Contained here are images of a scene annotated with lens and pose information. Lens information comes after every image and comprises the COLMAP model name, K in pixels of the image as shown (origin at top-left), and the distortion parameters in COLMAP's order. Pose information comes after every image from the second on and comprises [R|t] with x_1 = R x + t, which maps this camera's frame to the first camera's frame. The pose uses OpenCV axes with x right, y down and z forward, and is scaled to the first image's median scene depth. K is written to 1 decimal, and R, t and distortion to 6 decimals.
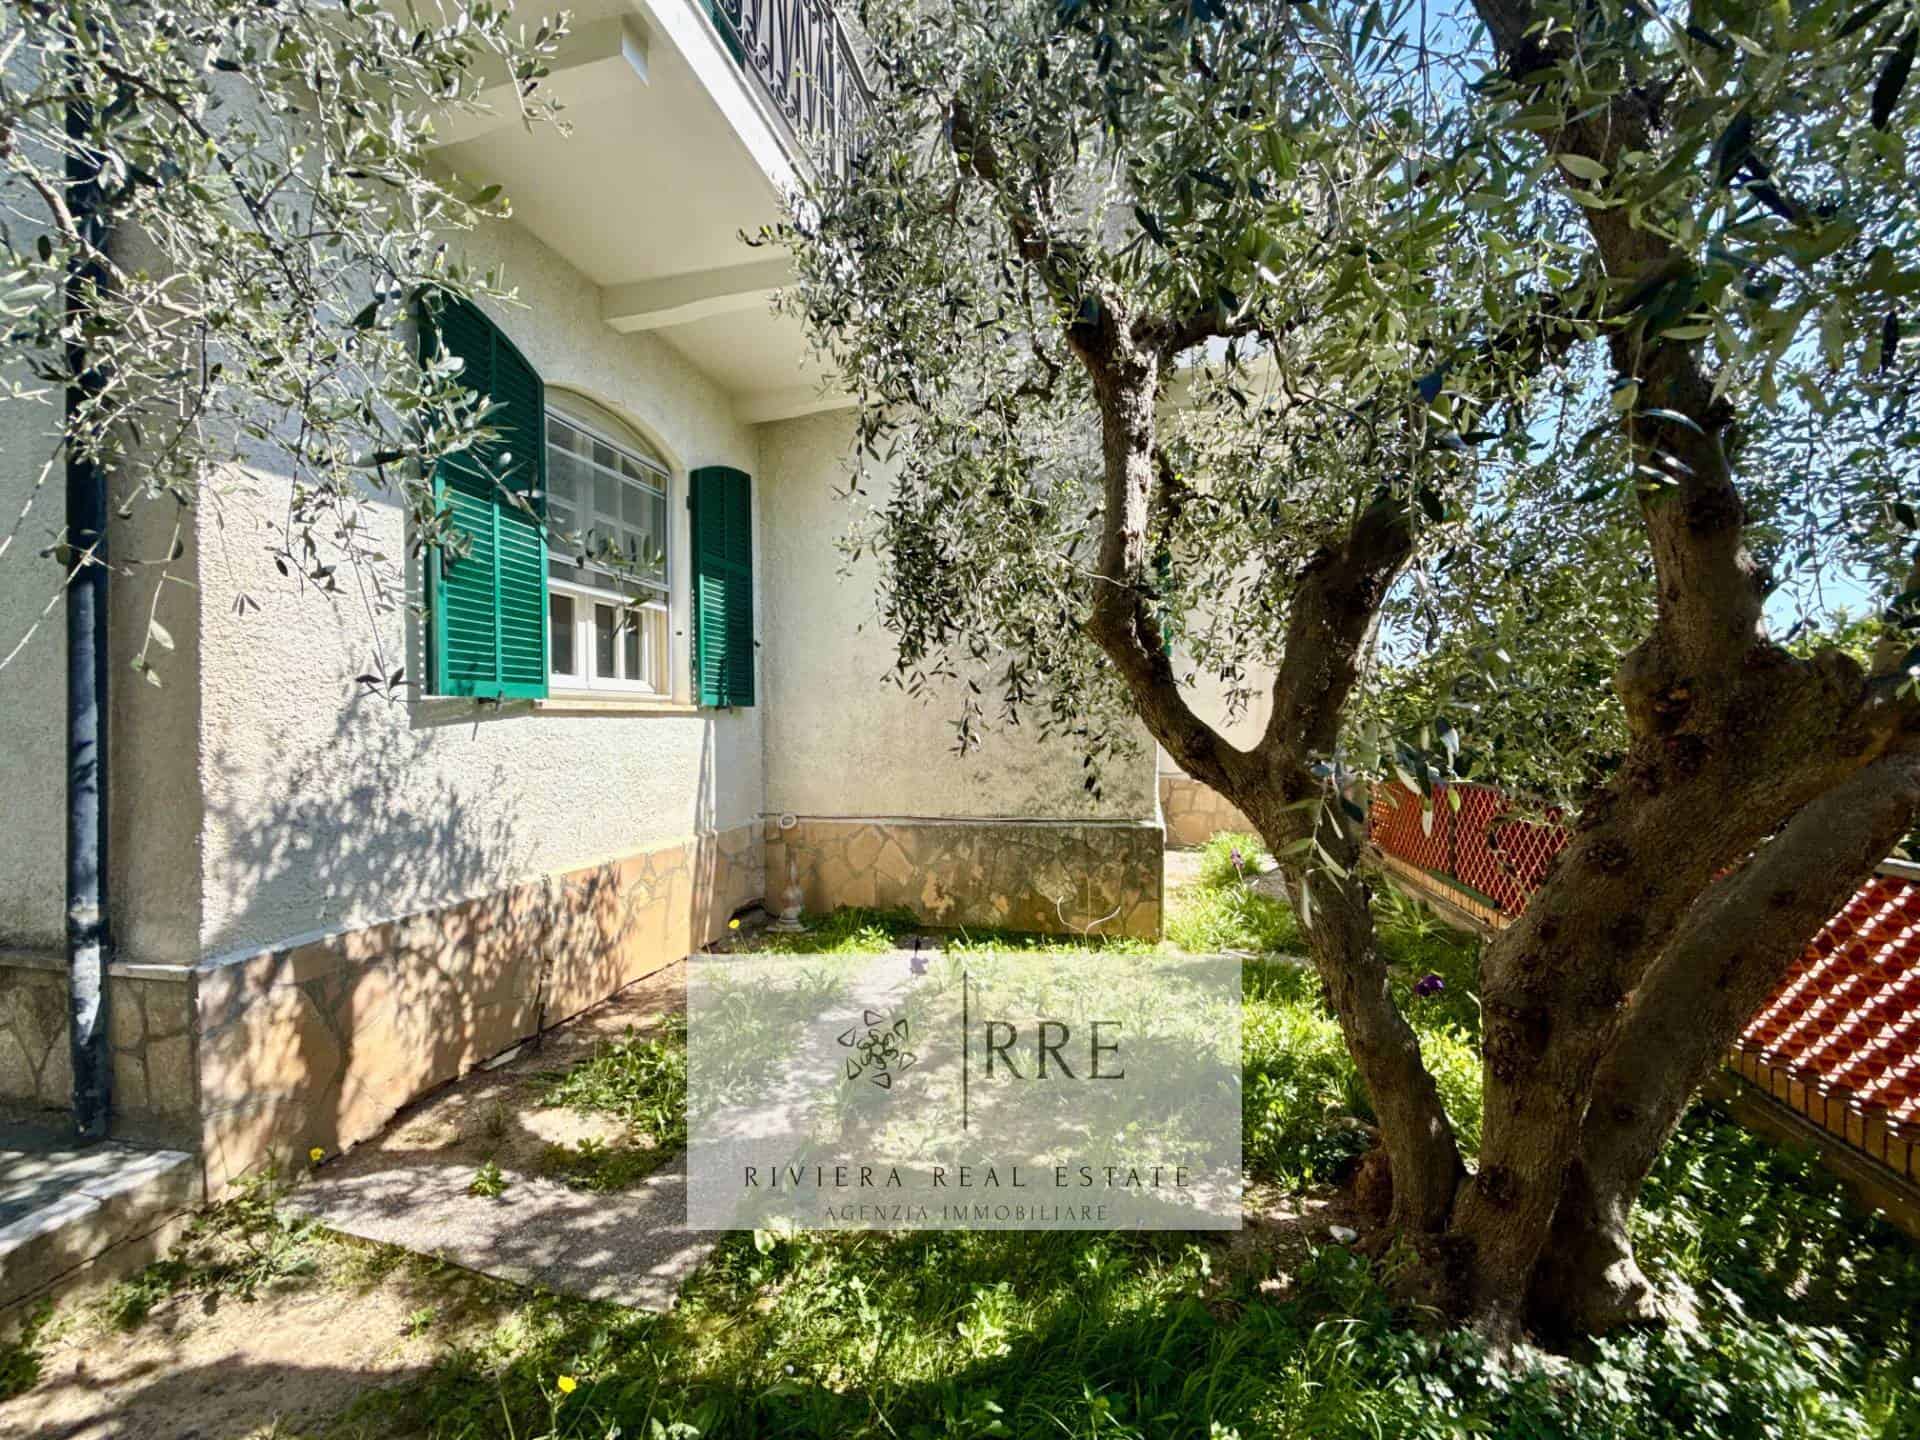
lens RADIAL K [[779.6, 0, 960.0], [0, 779.6, 720.0], [0, 0, 1]] dist [-0.000317, -0.000061]
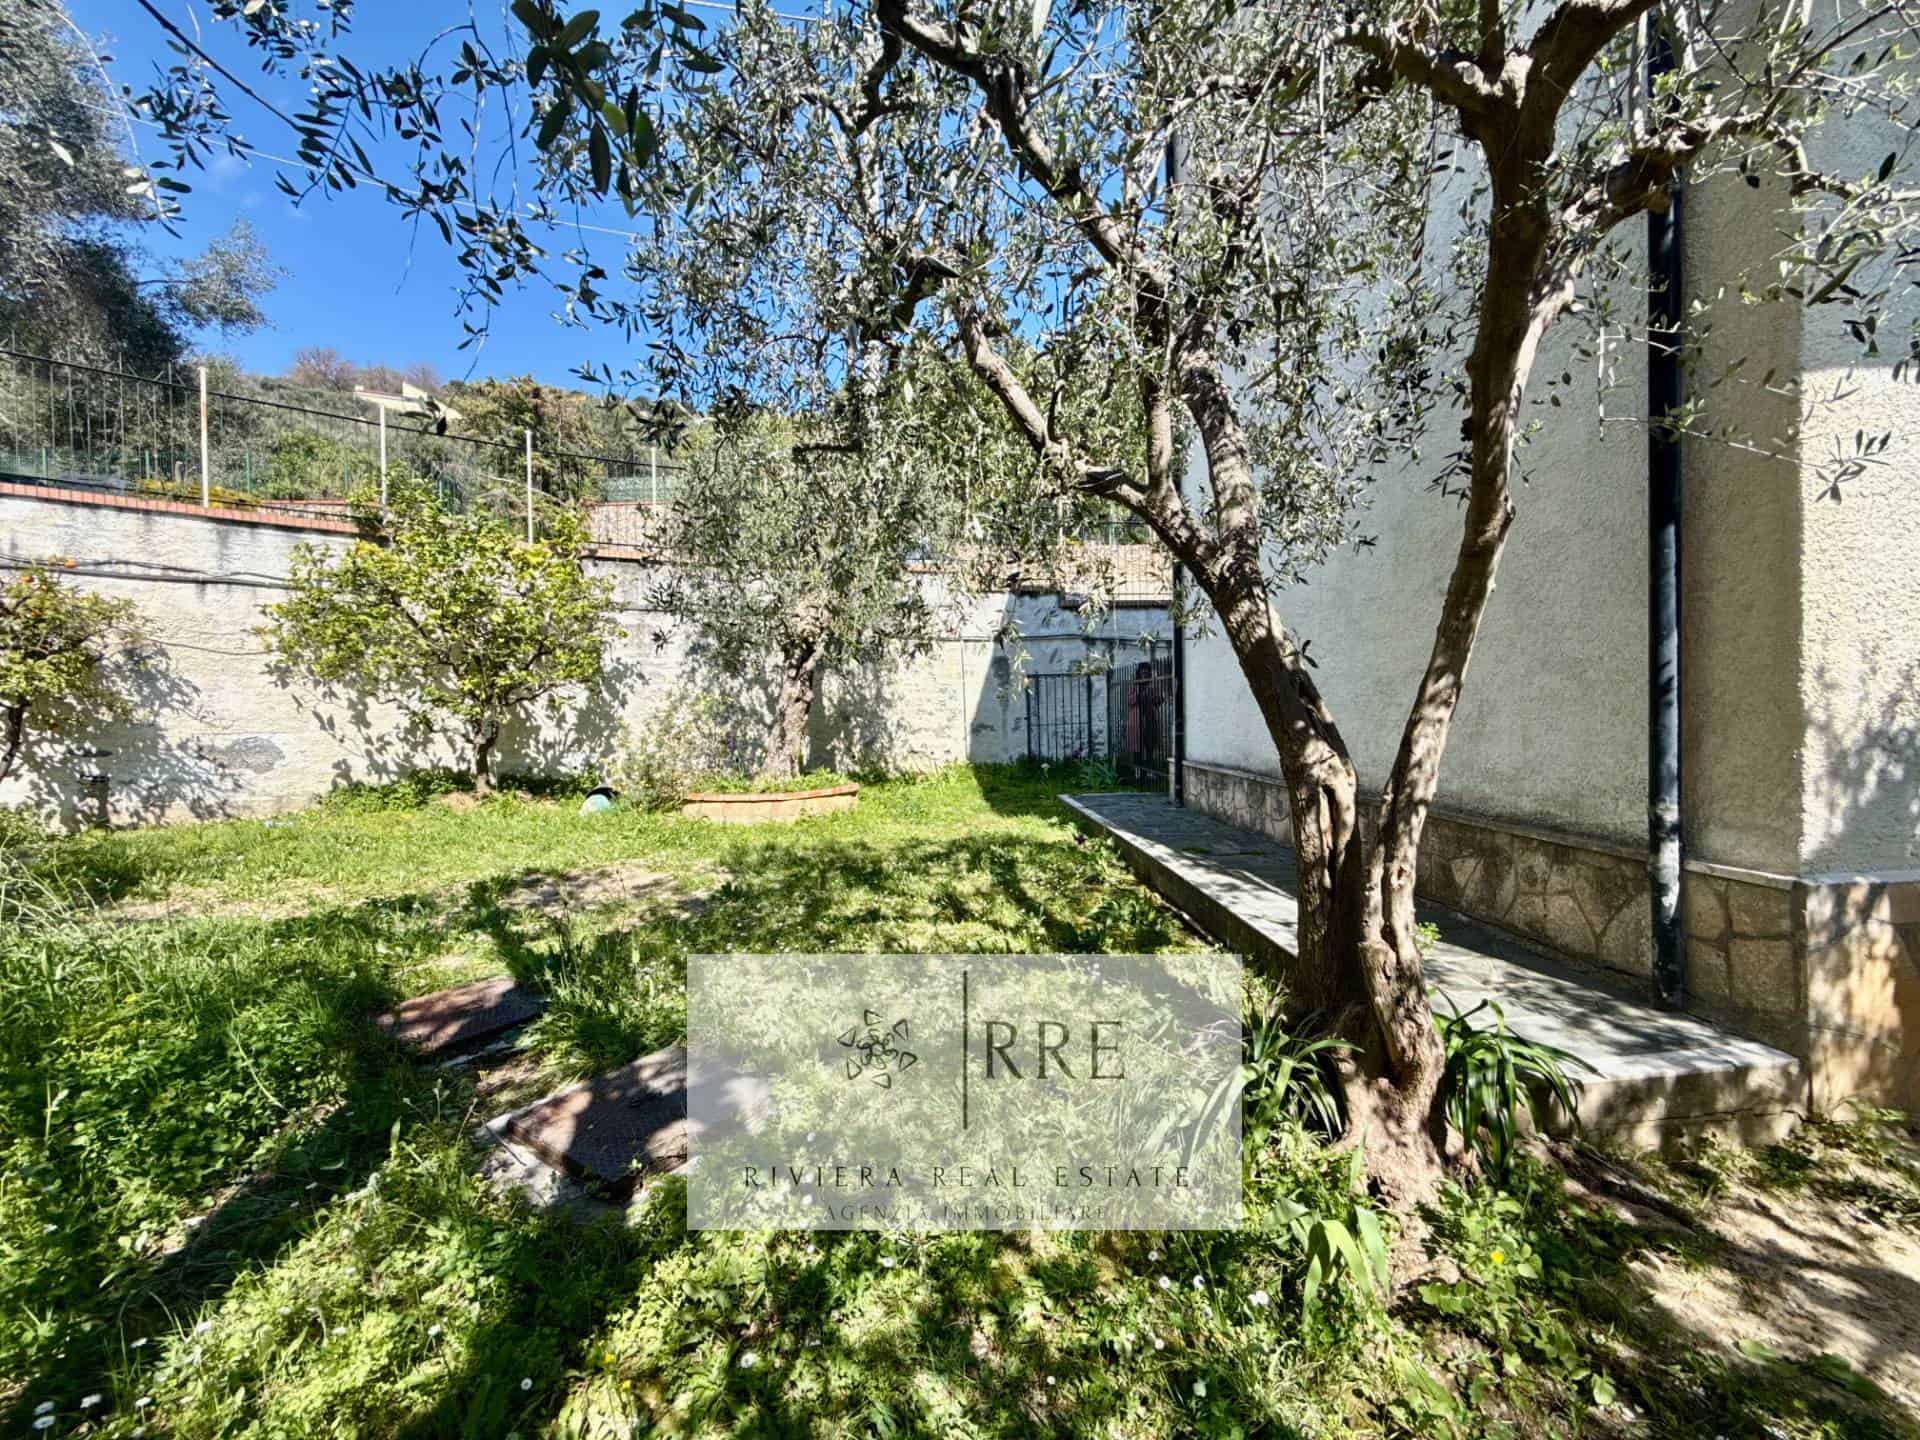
lens RADIAL K [[779.6, 0, 960.0], [0, 779.6, 720.0], [0, 0, 1]] dist [-0.000317, -0.000061]
pose [[0.280032, 0.024719, -0.959672, -0.309196], [0.011302, 0.999514, 0.029043, 0.066823], [0.959924, -0.018980, 0.279616, -0.326200]]
